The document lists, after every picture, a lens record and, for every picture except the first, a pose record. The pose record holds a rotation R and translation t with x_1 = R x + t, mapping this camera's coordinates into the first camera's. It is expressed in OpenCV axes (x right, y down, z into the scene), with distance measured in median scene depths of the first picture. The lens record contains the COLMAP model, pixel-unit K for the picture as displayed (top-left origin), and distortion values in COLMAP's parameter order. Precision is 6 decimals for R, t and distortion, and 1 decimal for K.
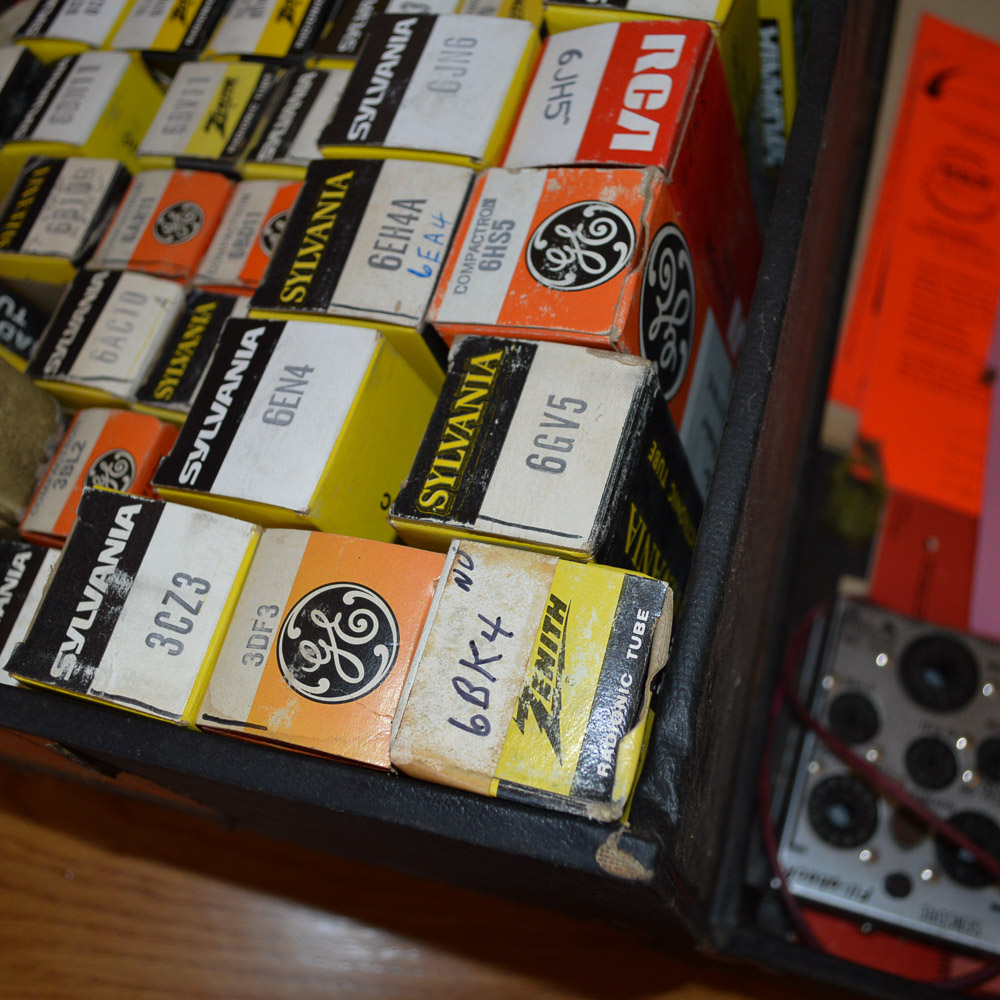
lens RADIAL K [[1234.2, 0, 501.0], [0, 1234.2, 504.0], [0, 0, 1]] dist [-0.071604, 0.000000]
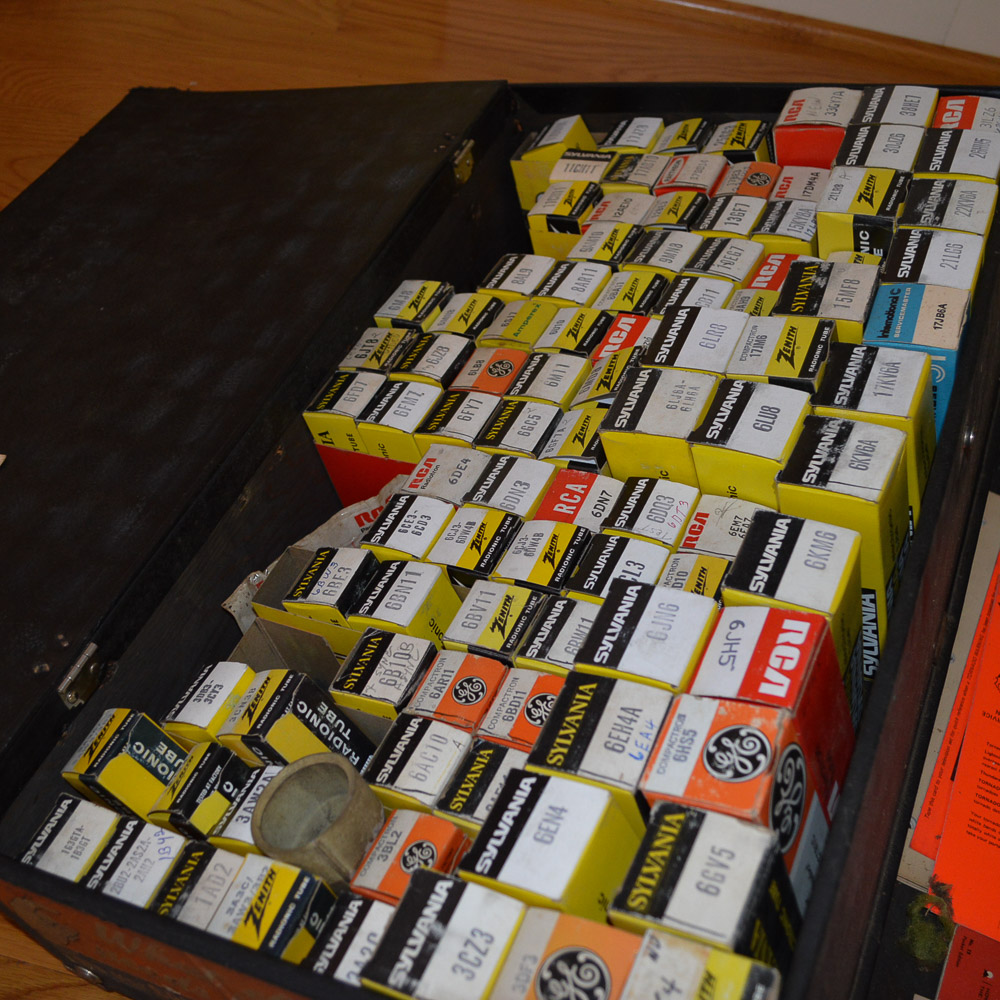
lens RADIAL K [[1234.2, 0, 504.2], [0, 1234.2, 516.3], [0, 0, 1]] dist [-0.071604, 0.000000]
pose [[0.989872, 0.096357, -0.104250, -0.095221], [-0.122097, 0.952514, -0.278944, -0.014668], [0.072421, 0.288847, 0.954632, -0.631017]]
